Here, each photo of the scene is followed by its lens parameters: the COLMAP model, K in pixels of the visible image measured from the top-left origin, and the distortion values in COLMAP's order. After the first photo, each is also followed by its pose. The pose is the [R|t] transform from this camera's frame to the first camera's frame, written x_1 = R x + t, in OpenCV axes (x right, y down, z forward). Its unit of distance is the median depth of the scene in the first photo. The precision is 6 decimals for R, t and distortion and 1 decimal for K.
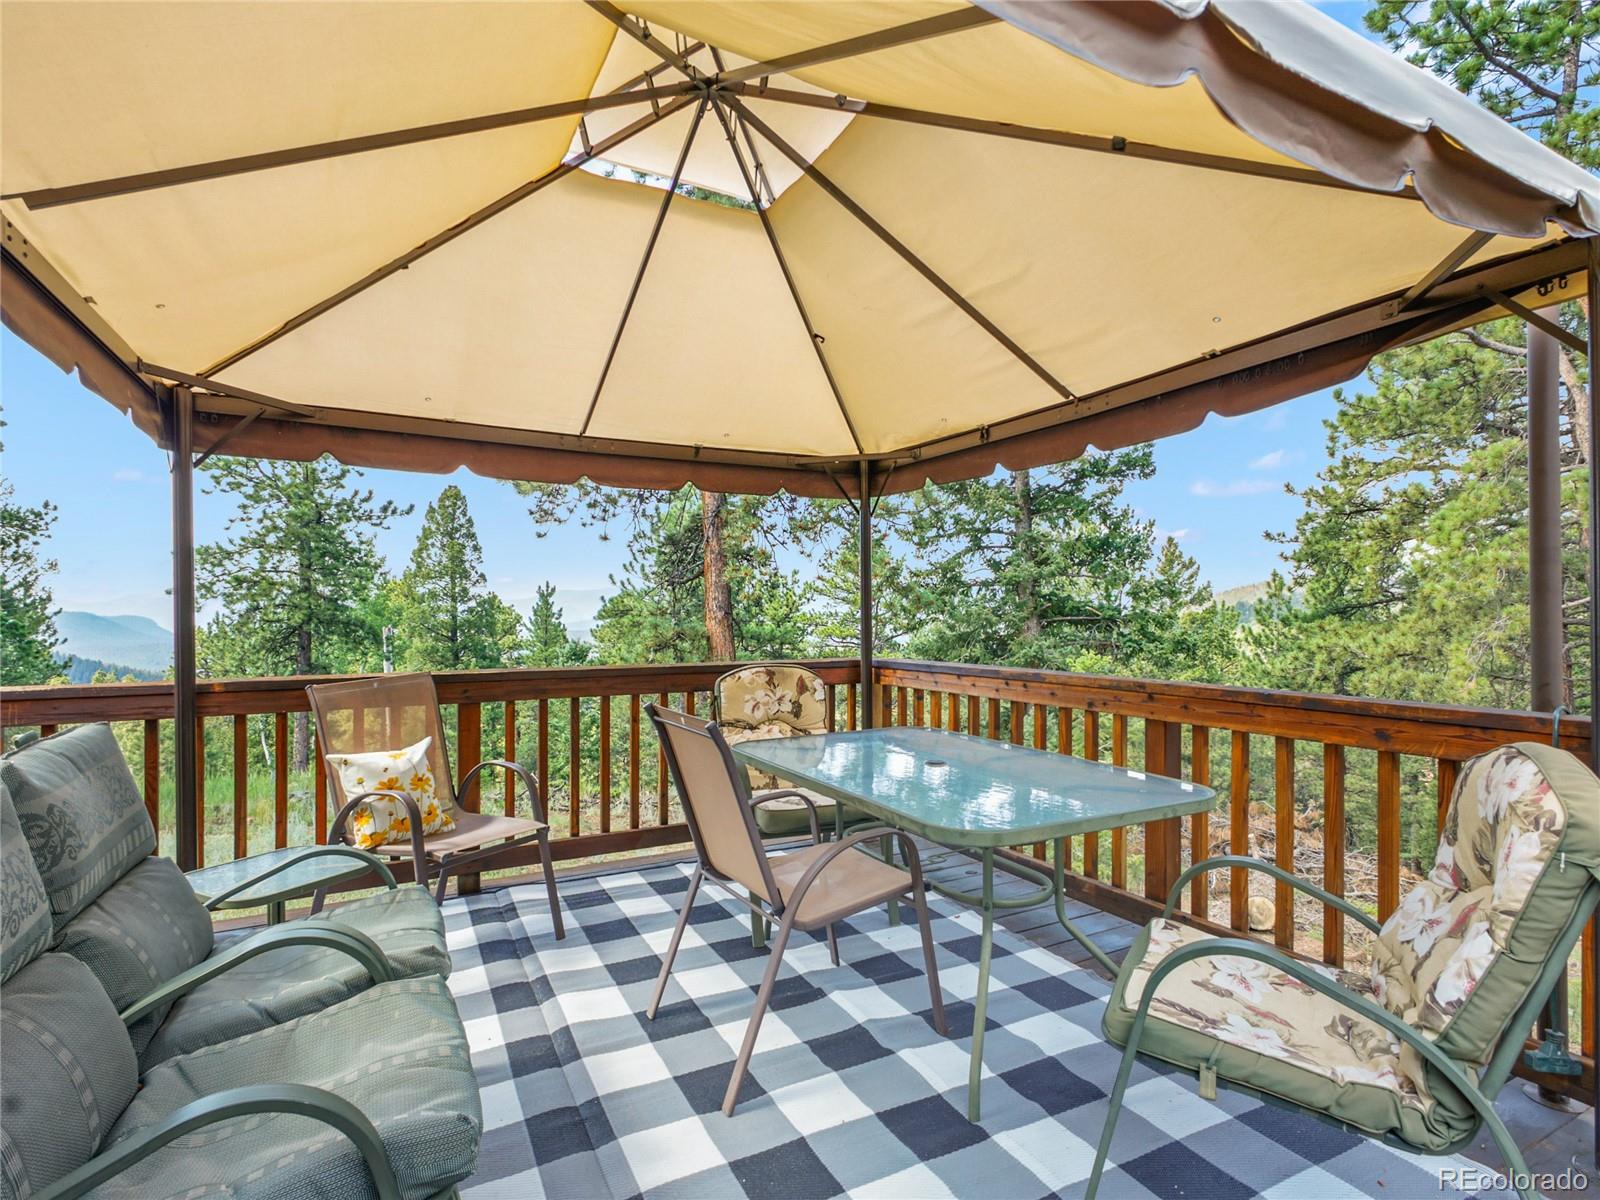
lens RADIAL K [[798.7, 0, 800.6], [0, 798.7, 615.0], [0, 0, 1]] dist [-0.001128, -0.000719]
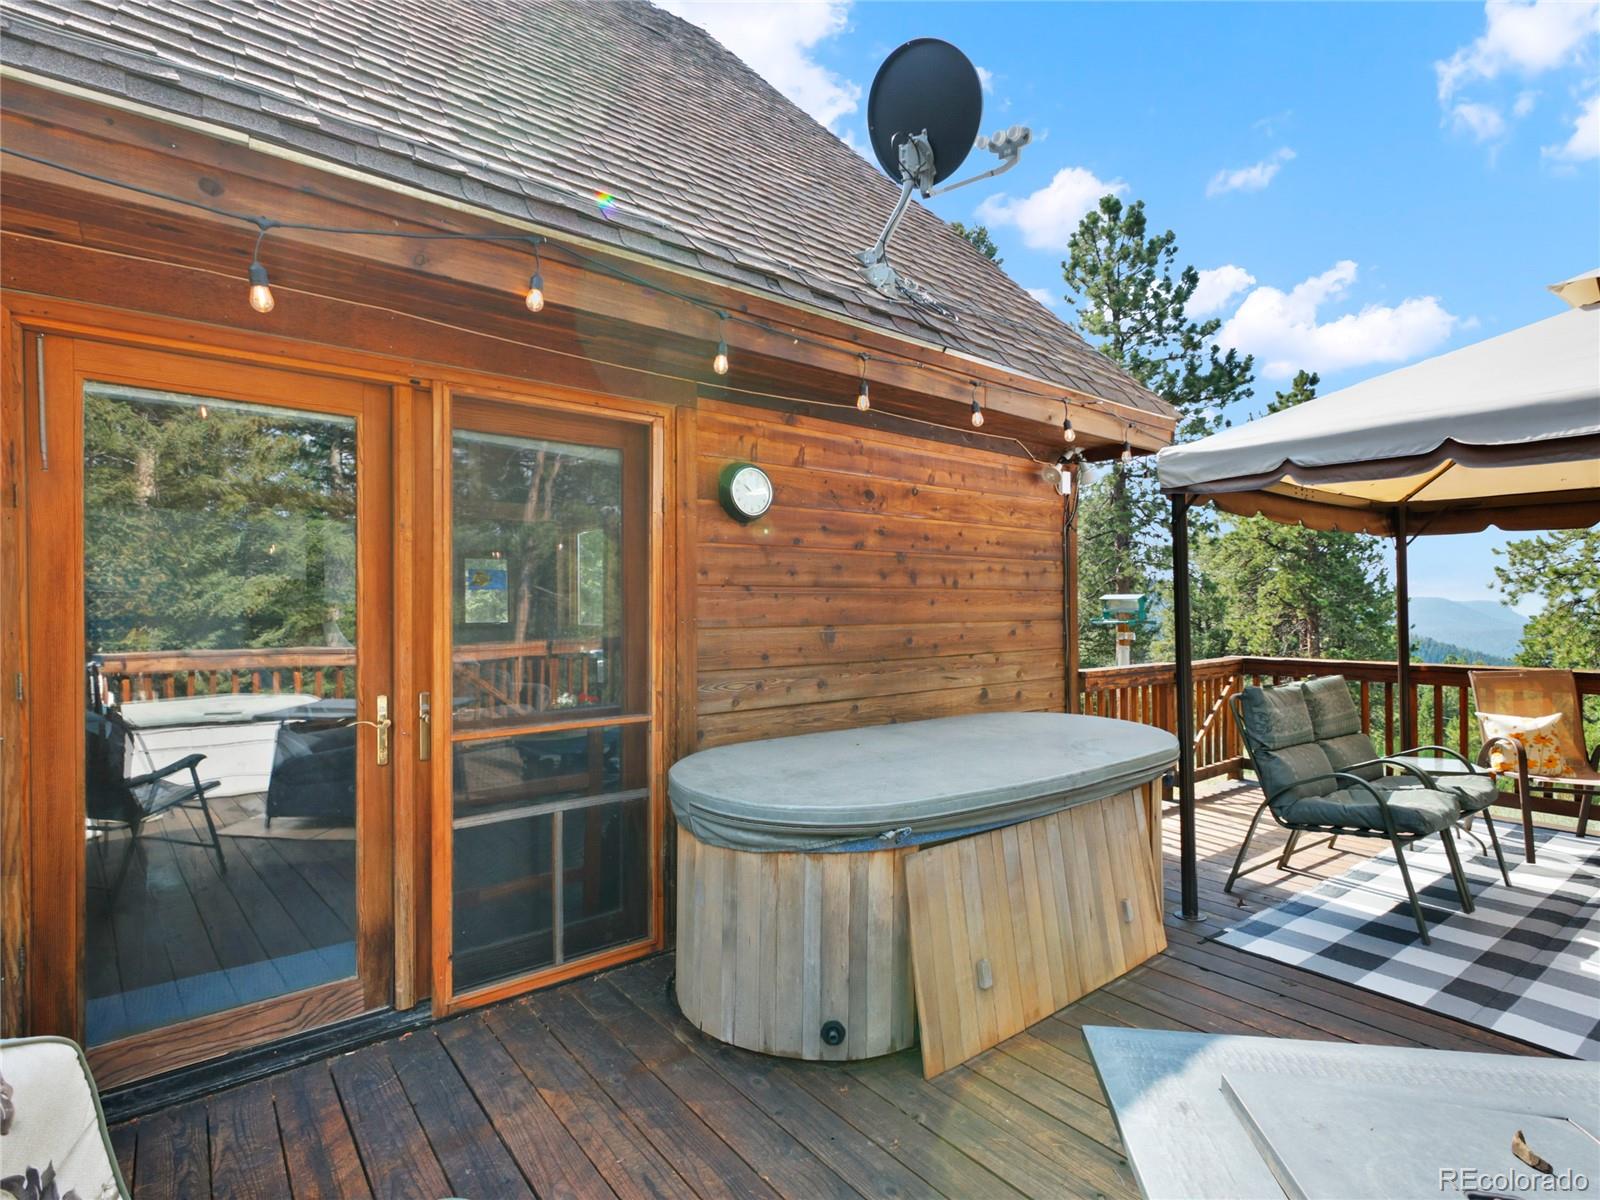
lens RADIAL K [[798.7, 0, 800.6], [0, 798.7, 615.0], [0, 0, 1]] dist [-0.001128, -0.000719]
pose [[0.164580, 0.011778, -0.986293, 0.627695], [0.005602, 0.999901, 0.012875, -0.045708], [0.986348, -0.007645, 0.164498, -0.518012]]
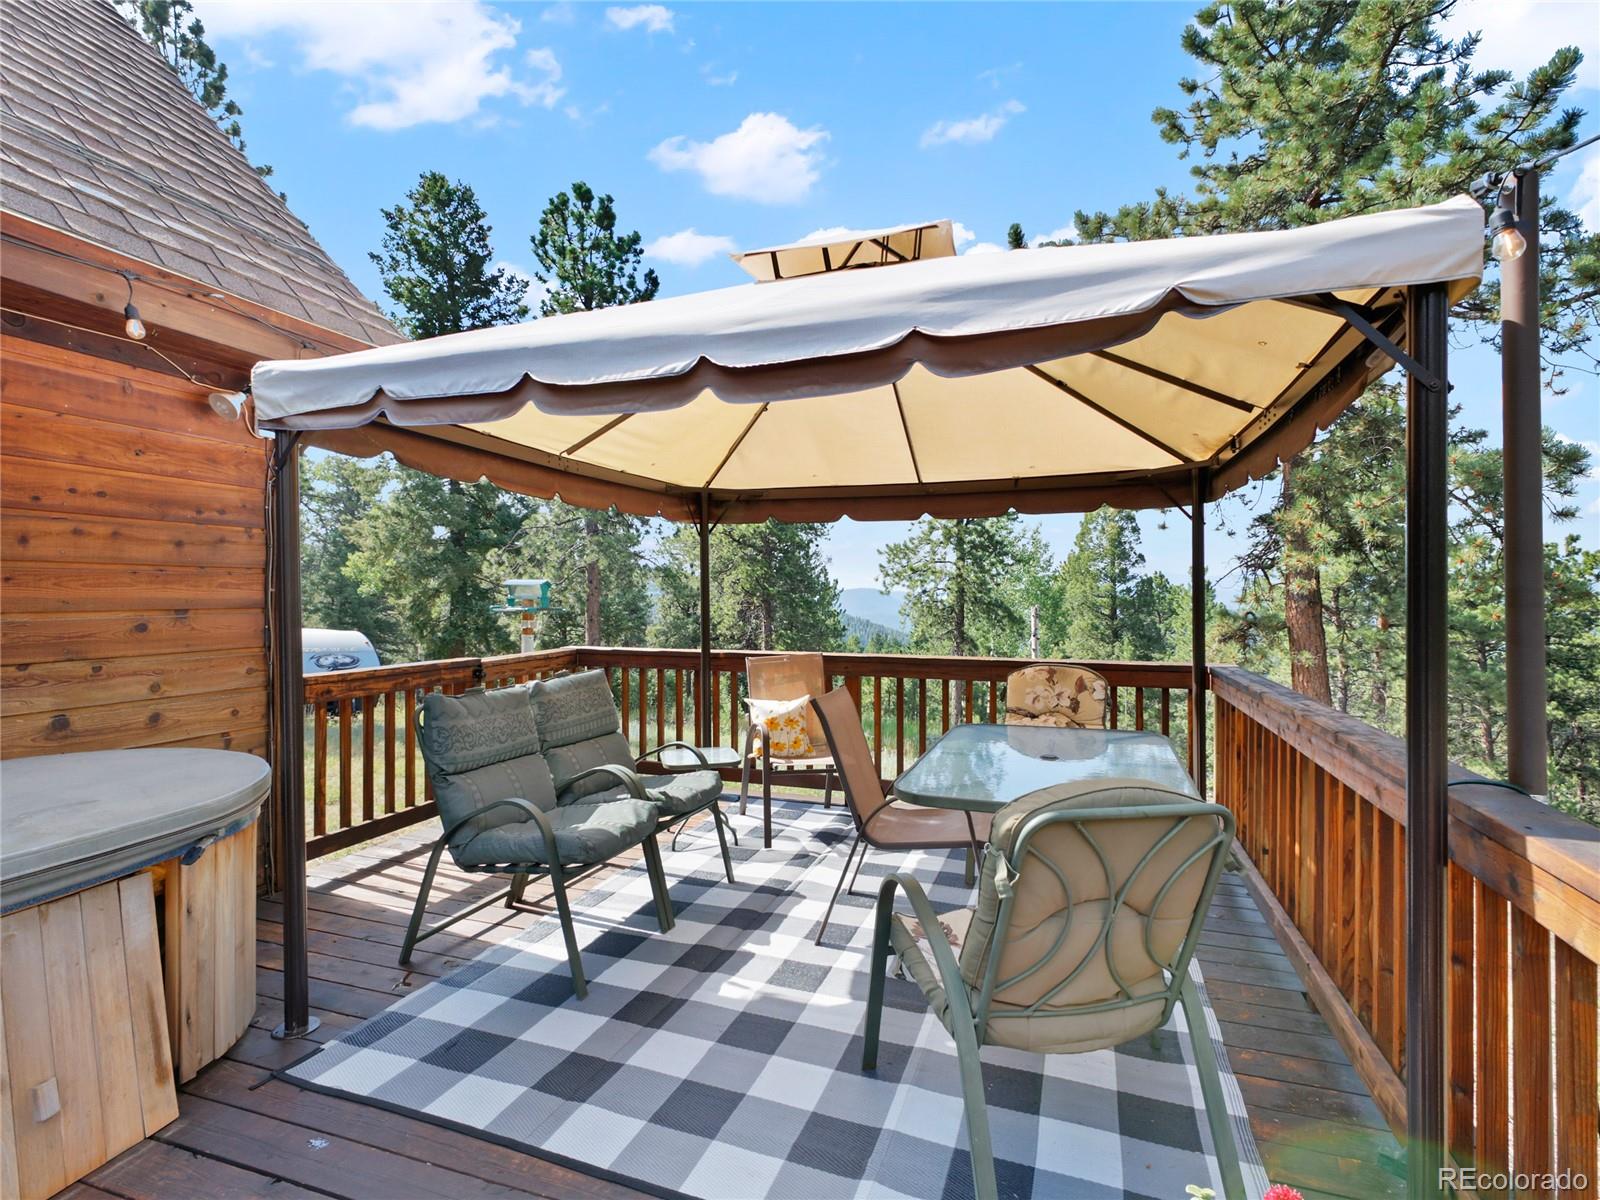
lens RADIAL K [[788.0, 0, 794.5], [0, 788.0, 598.1], [0, 0, 1]] dist [0.007641, -0.000910]
pose [[0.674886, 0.009071, -0.737866, 0.542768], [-0.003577, 0.999953, 0.009021, -0.042043], [0.737913, -0.003448, 0.674887, -0.047882]]
